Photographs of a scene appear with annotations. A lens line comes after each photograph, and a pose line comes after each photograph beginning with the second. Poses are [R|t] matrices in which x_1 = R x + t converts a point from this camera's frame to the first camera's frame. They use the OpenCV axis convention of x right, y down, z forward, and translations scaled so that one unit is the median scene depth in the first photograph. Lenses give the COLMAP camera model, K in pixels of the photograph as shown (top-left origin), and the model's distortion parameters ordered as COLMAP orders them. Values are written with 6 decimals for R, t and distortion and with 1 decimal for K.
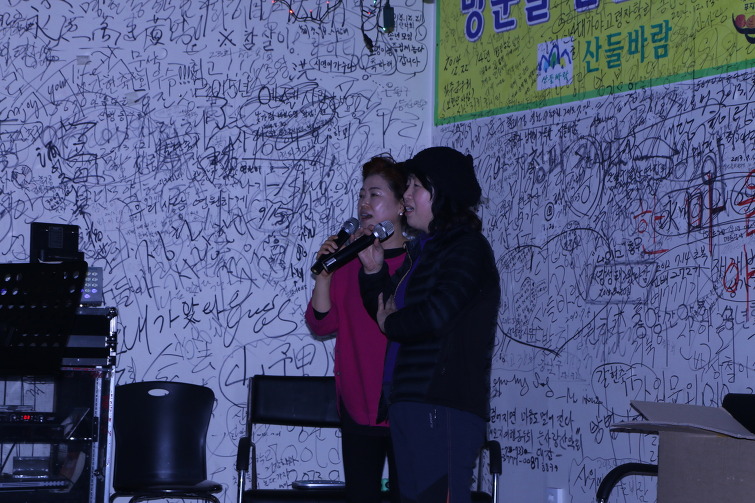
lens RADIAL K [[1765.3, 0, 364.6], [0, 1765.3, 266.1], [0, 0, 1]] dist [0.359441, 0.000000]
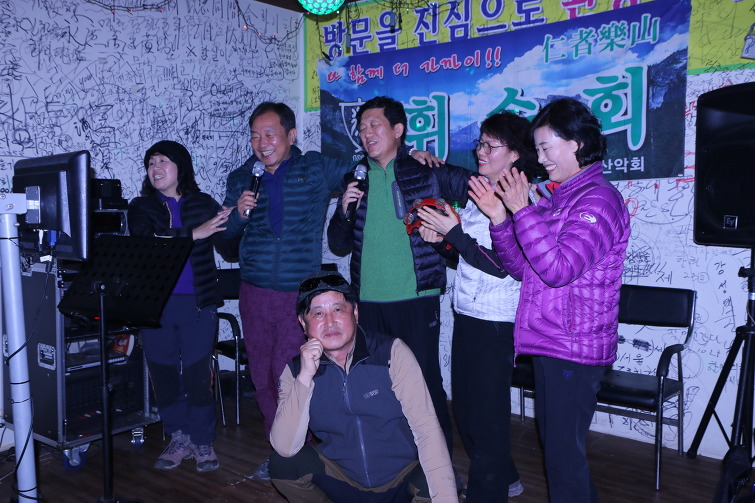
lens RADIAL K [[693.2, 0, 370.8], [0, 693.2, 263.8], [0, 0, 1]] dist [0.008620, 0.000000]
pose [[0.925359, -0.052720, 0.375407, -0.173142], [-0.001168, 0.989881, 0.141893, -0.032386], [-0.379089, -0.131741, 0.915934, 0.378361]]
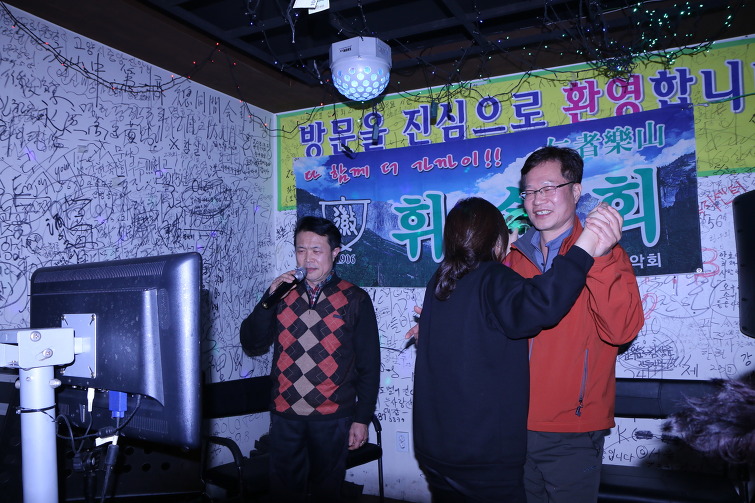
lens RADIAL K [[582.6, 0, 376.4], [0, 582.6, 260.8], [0, 0, 1]] dist [-0.106870, 0.095896]
pose [[0.814136, -0.010560, 0.580579, -0.217296], [0.011756, 0.999929, 0.001701, -0.035591], [-0.580556, 0.005440, 0.814202, 0.553088]]
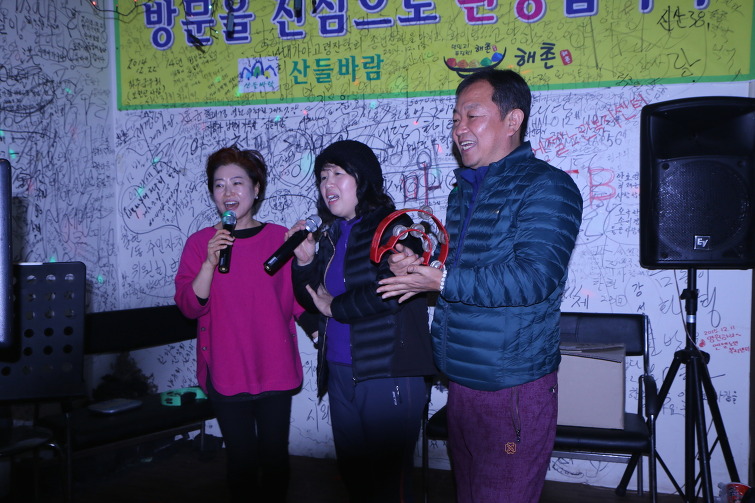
lens RADIAL K [[735.0, 0, 375.3], [0, 735.0, 257.4], [0, 0, 1]] dist [0.025165, 0.000000]
pose [[0.719925, -0.068440, 0.690669, -0.230076], [-0.008986, 0.994124, 0.107877, -0.033793], [-0.693993, -0.083869, 0.715080, 0.501445]]
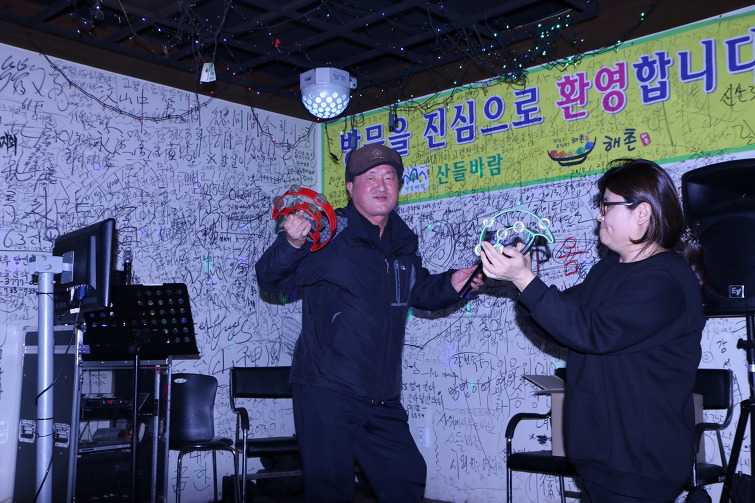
lens RADIAL K [[824.7, 0, 368.1], [0, 824.7, 259.6], [0, 0, 1]] dist [0.058098, 0.000000]
pose [[0.950538, 0.005053, 0.310568, -0.180302], [0.013112, 0.998324, -0.056374, 0.008386], [-0.310332, 0.057658, 0.948878, 0.252396]]
